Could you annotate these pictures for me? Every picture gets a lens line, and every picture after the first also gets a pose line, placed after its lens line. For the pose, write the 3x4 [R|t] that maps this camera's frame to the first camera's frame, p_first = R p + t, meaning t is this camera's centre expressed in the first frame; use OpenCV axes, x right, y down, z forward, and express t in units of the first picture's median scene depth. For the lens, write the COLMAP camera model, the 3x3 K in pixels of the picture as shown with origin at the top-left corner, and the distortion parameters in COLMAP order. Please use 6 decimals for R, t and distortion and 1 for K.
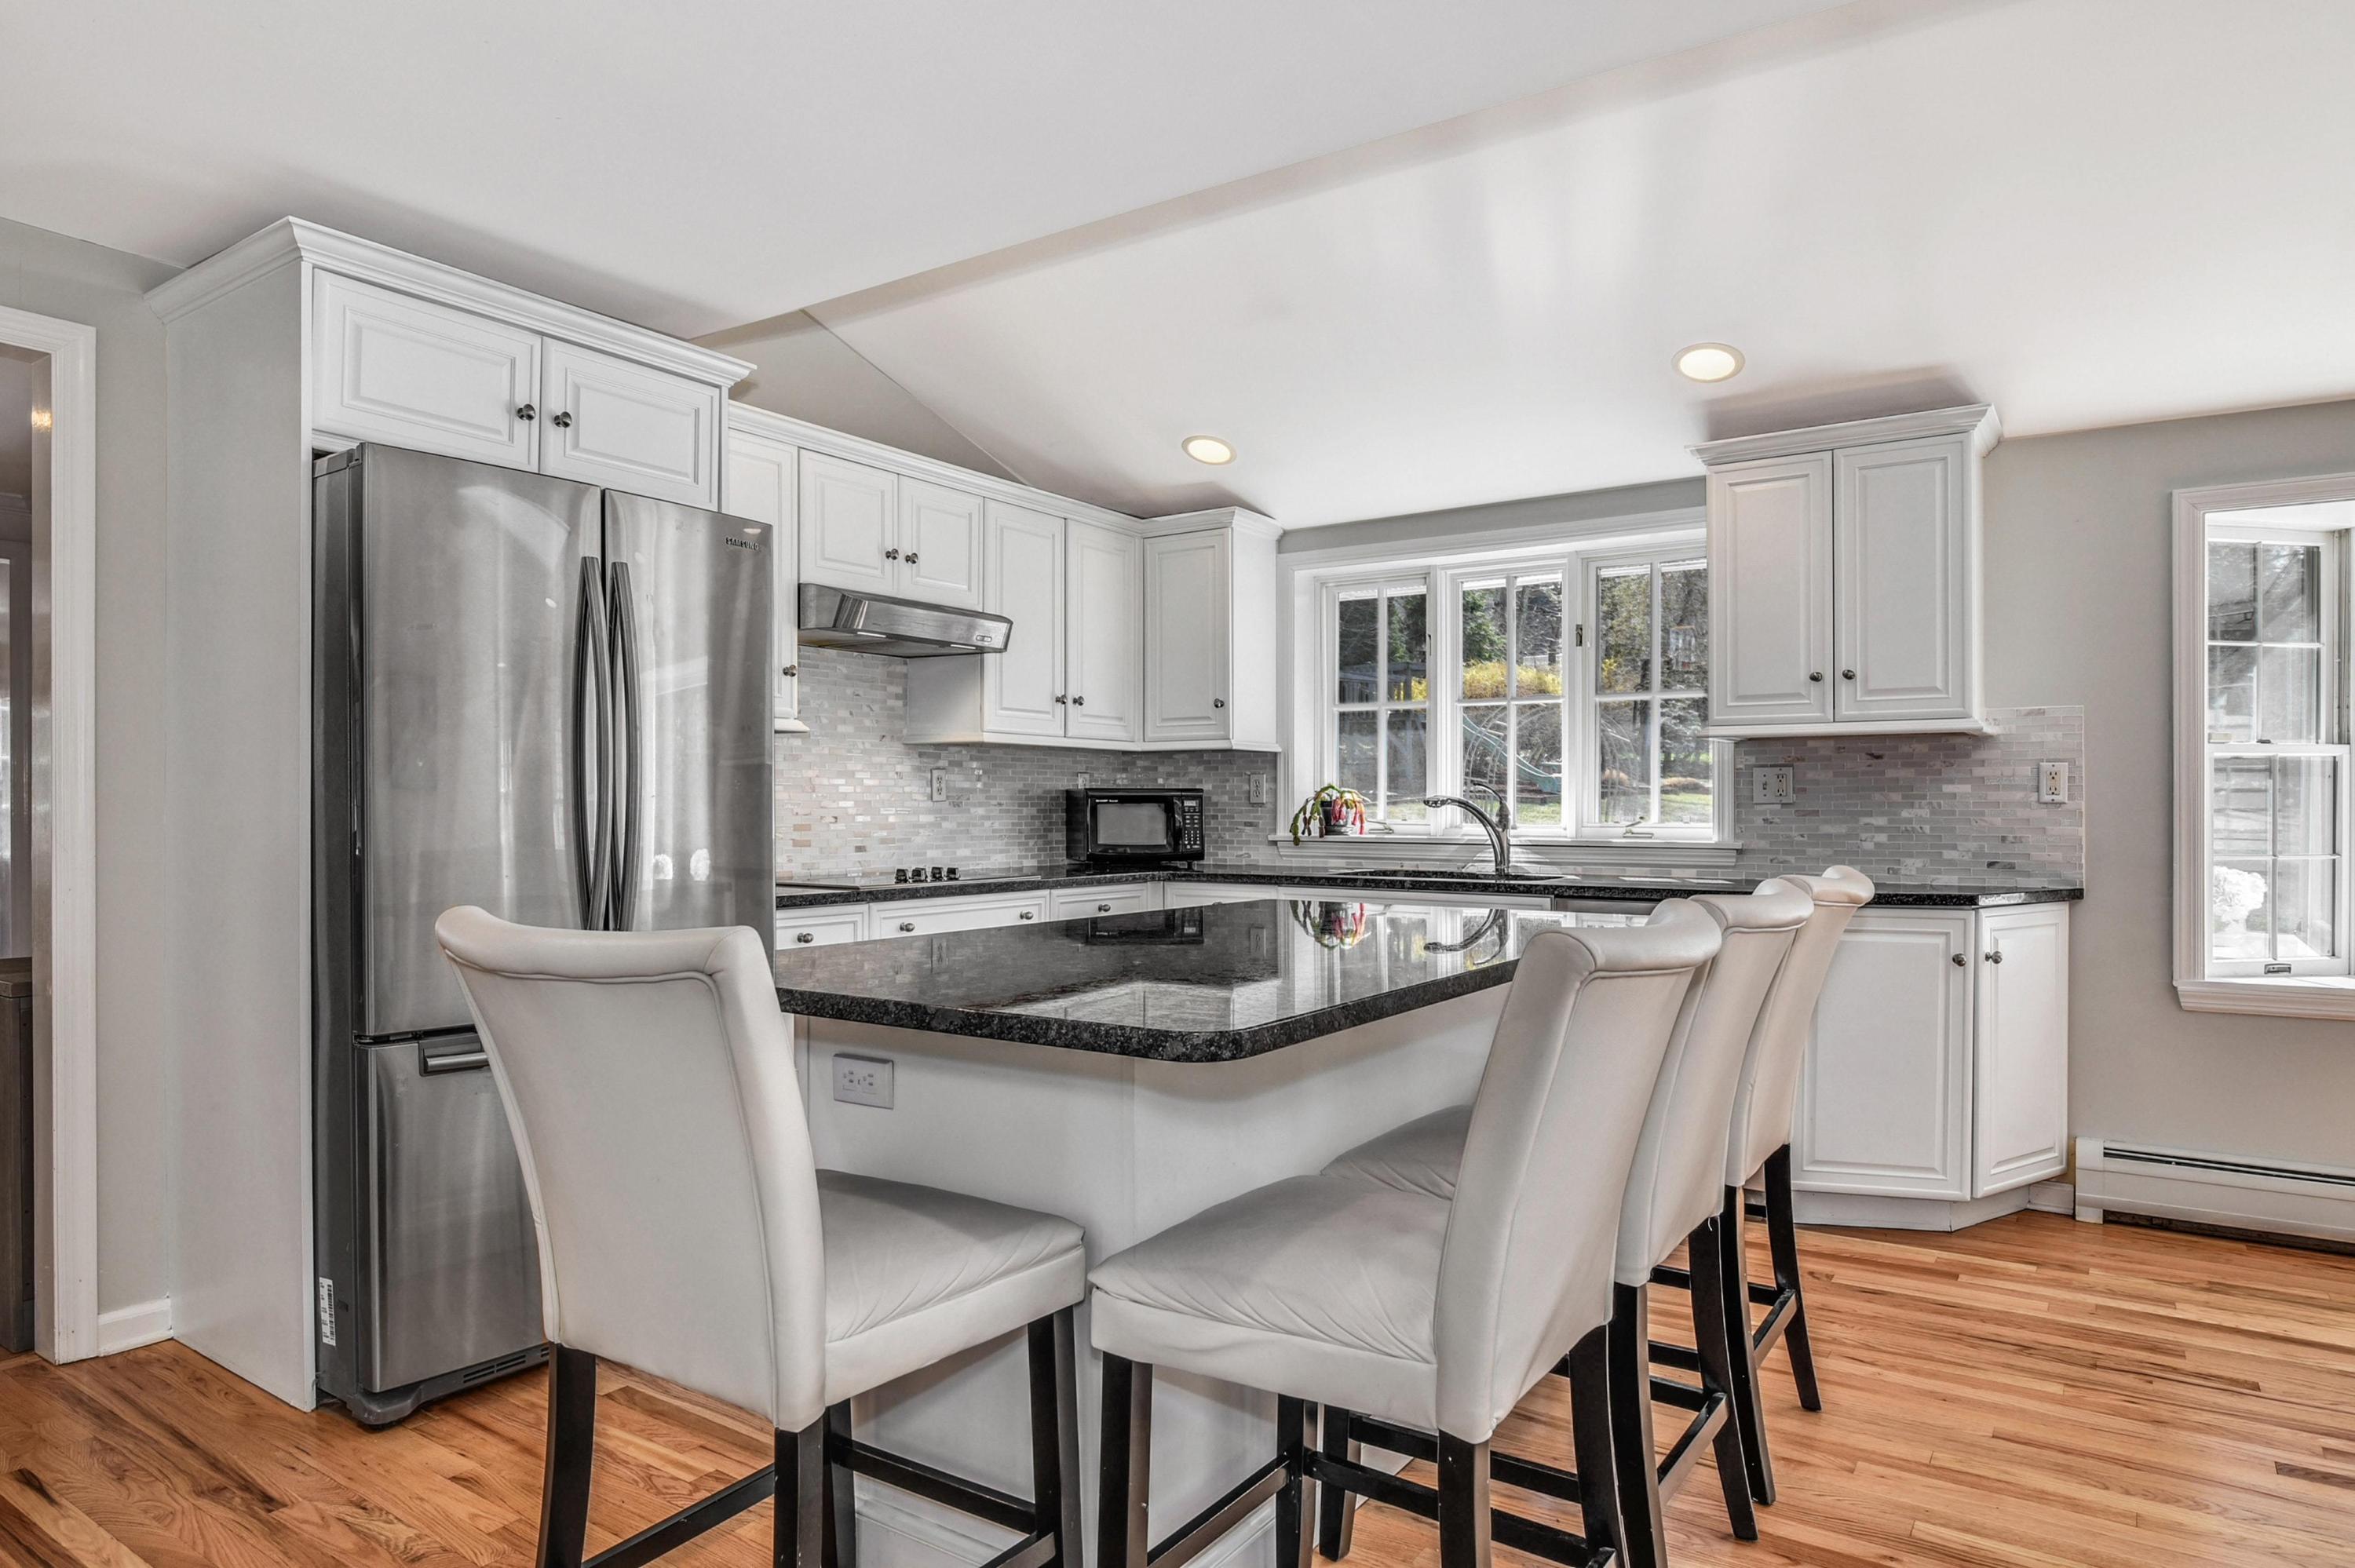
lens RADIAL K [[1384.3, 0, 1183.8], [0, 1384.3, 799.0], [0, 0, 1]] dist [-0.001534, -0.000280]
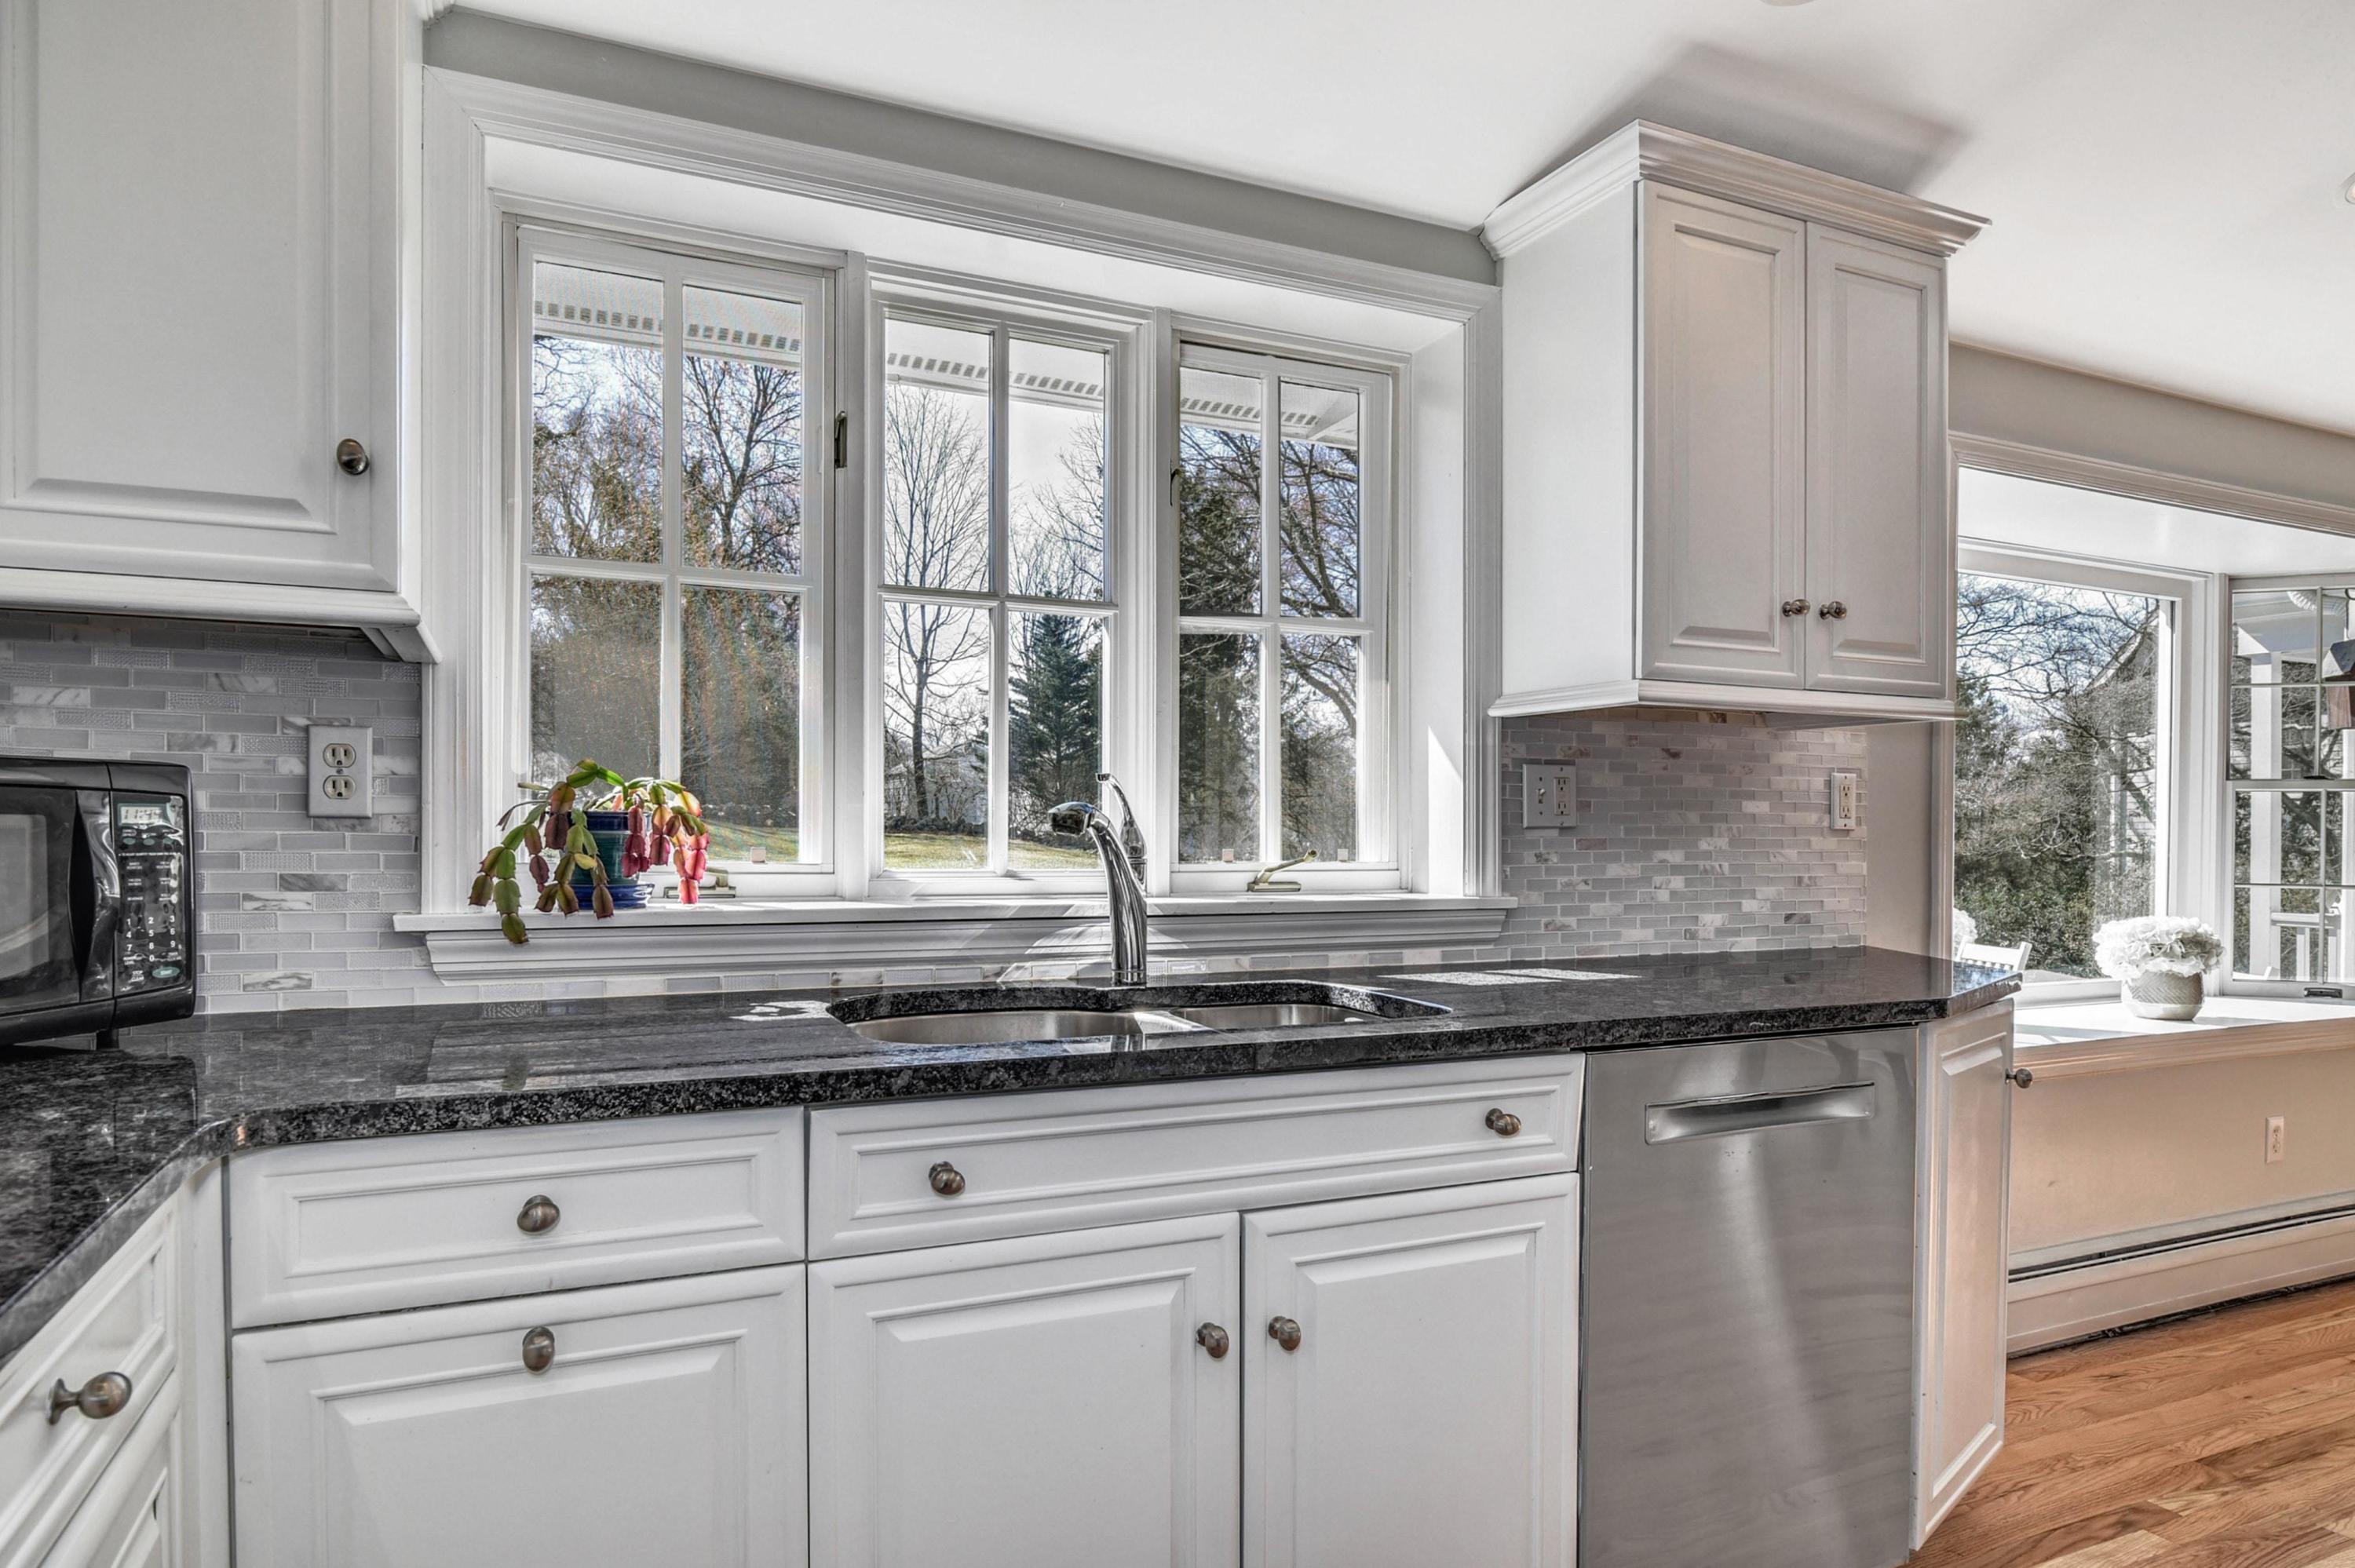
lens RADIAL K [[1396.0, 0, 1182.0], [0, 1396.0, 807.1], [0, 0, 1]] dist [-0.006222, -0.000634]
pose [[0.507664, 0.015923, 0.861408, -0.158278], [-0.009963, 0.999871, -0.012611, 0.003657], [-0.861498, -0.002180, 0.507757, 0.855780]]
